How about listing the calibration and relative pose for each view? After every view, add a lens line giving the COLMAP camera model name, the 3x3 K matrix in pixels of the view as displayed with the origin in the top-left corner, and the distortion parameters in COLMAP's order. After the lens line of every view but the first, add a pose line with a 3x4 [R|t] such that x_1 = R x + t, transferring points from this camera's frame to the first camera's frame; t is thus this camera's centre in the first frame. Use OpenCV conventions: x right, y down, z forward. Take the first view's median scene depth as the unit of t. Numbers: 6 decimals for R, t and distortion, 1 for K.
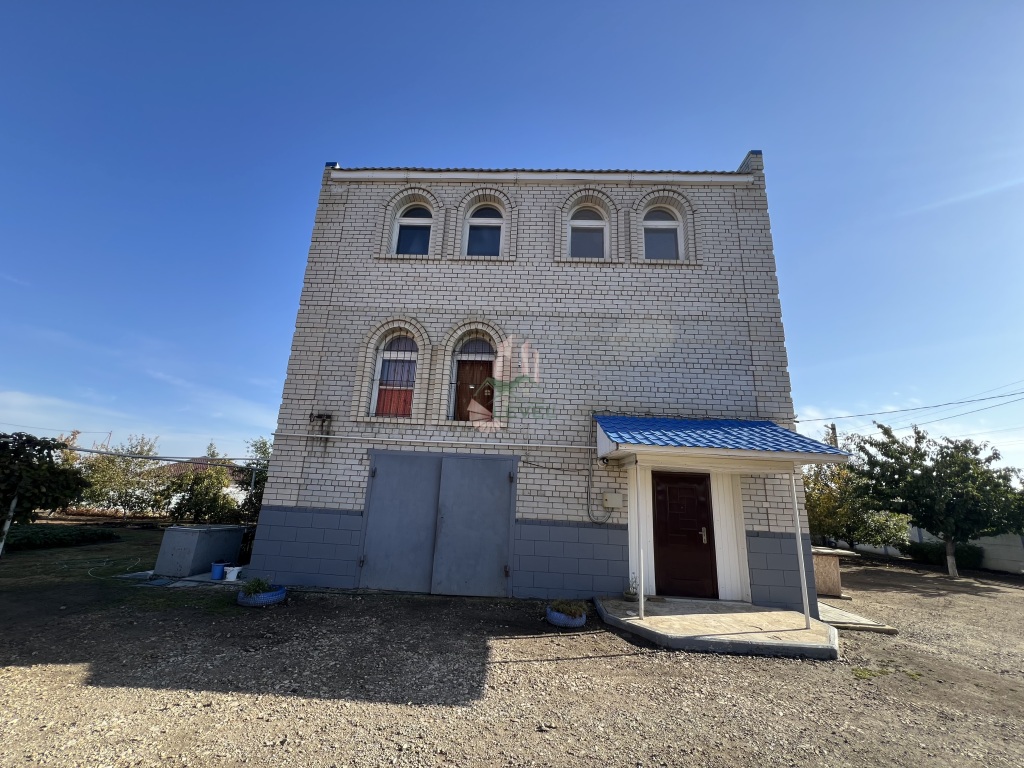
lens RADIAL K [[410.7, 0, 513.6], [0, 410.7, 389.3], [0, 0, 1]] dist [-0.002338, 0.000761]
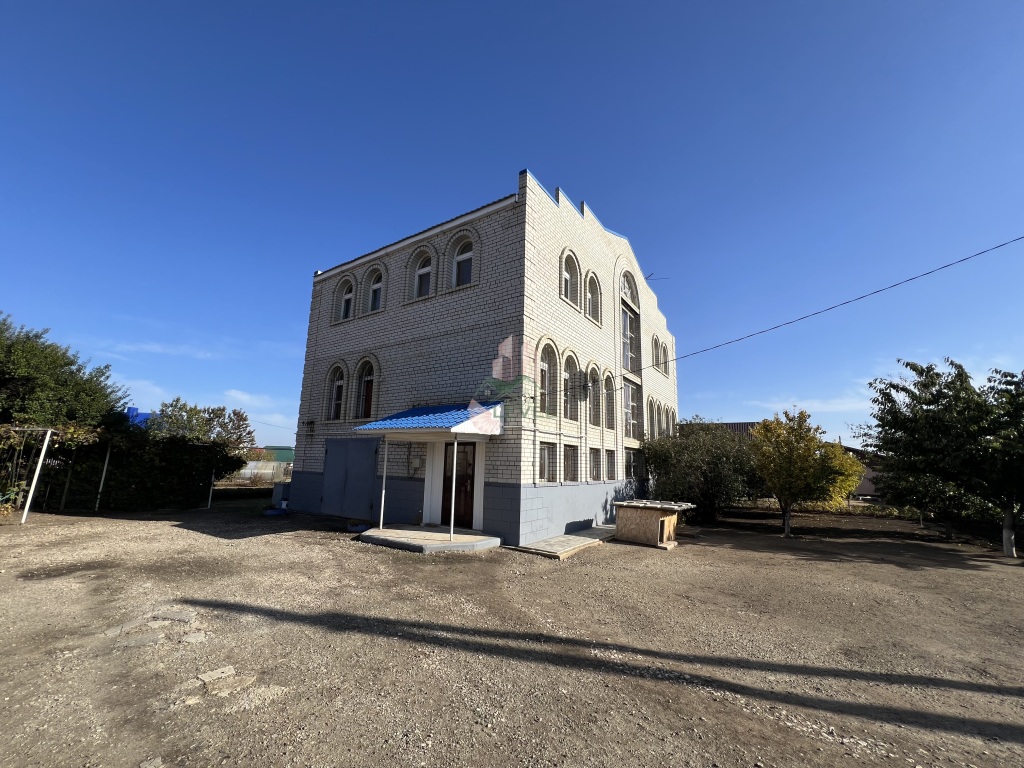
lens RADIAL K [[410.7, 0, 537.9], [0, 410.7, 392.0], [0, 0, 1]] dist [-0.002338, 0.000761]
pose [[0.860291, -0.113291, -0.497055, 1.181806], [0.143782, 0.989334, 0.023360, 0.031393], [0.489107, -0.091564, 0.867405, -0.069221]]
